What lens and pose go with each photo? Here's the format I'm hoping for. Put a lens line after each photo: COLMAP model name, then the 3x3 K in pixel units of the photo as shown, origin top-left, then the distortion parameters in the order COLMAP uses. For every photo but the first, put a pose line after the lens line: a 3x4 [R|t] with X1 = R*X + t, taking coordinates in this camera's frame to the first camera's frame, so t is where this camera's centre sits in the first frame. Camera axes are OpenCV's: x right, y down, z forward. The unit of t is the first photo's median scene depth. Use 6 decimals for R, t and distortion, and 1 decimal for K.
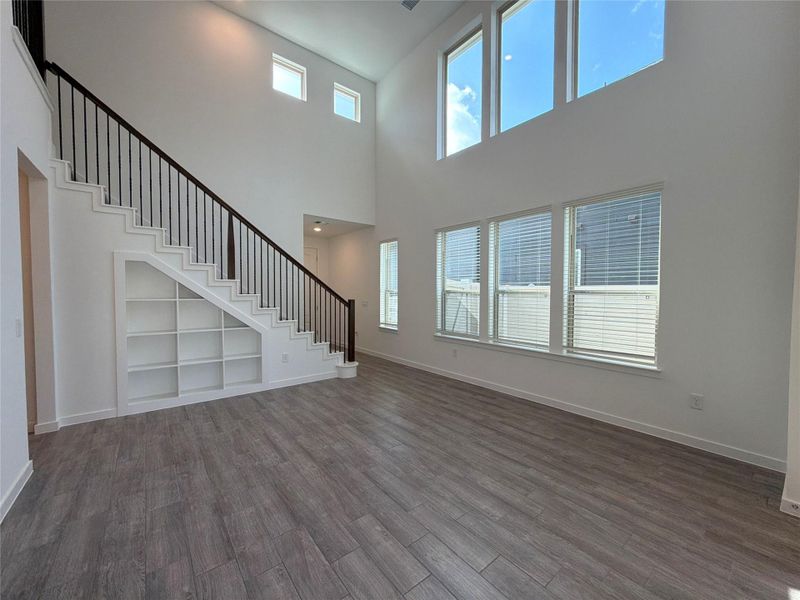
lens RADIAL K [[319.0, 0, 400.0], [0, 319.0, 300.0], [0, 0, 1]] dist [0.000675, -0.000106]
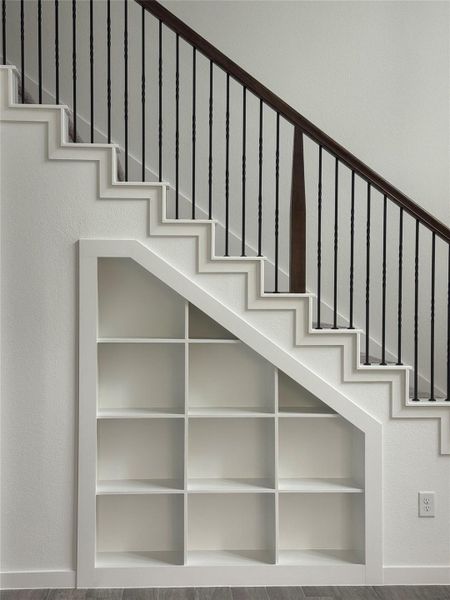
lens RADIAL K [[239.2, 0, 226.0], [0, 239.2, 298.6], [0, 0, 1]] dist [0.000675, -0.000106]
pose [[0.790900, 0.022911, -0.611517, -0.451349], [-0.019157, 0.999736, 0.012679, -0.065008], [0.611646, 0.001687, 0.791130, 0.768013]]
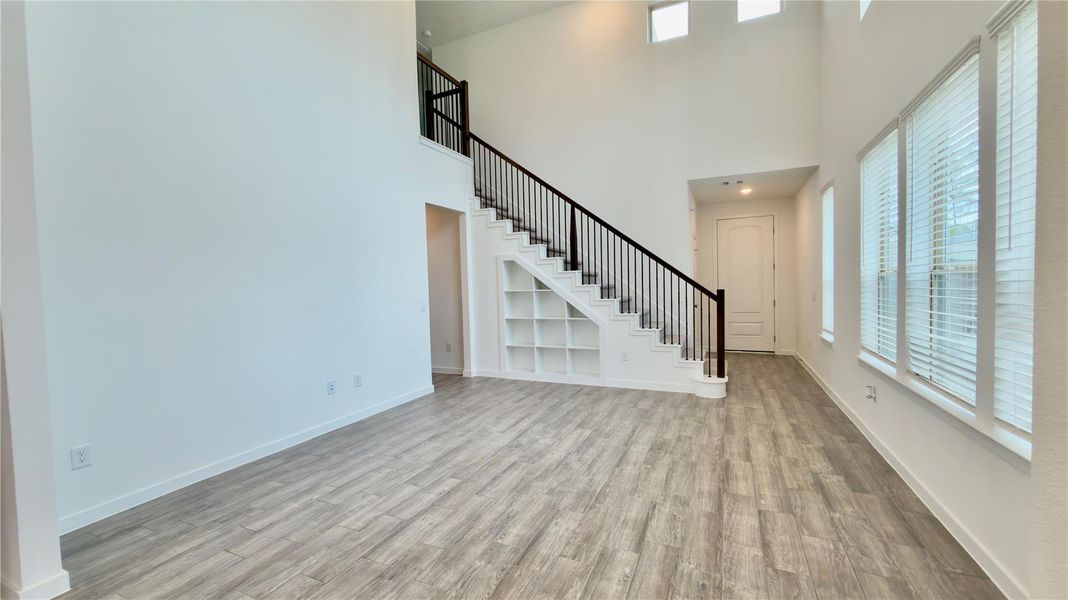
lens RADIAL K [[424.5, 0, 534.0], [0, 424.5, 300.0], [0, 0, 1]] dist [-0.000011, 0.000426]
pose [[0.452111, 0.014488, -0.891844, 0.694104], [0.002044, 0.999849, 0.017278, 0.006823], [0.891959, -0.009634, 0.452013, 0.290945]]
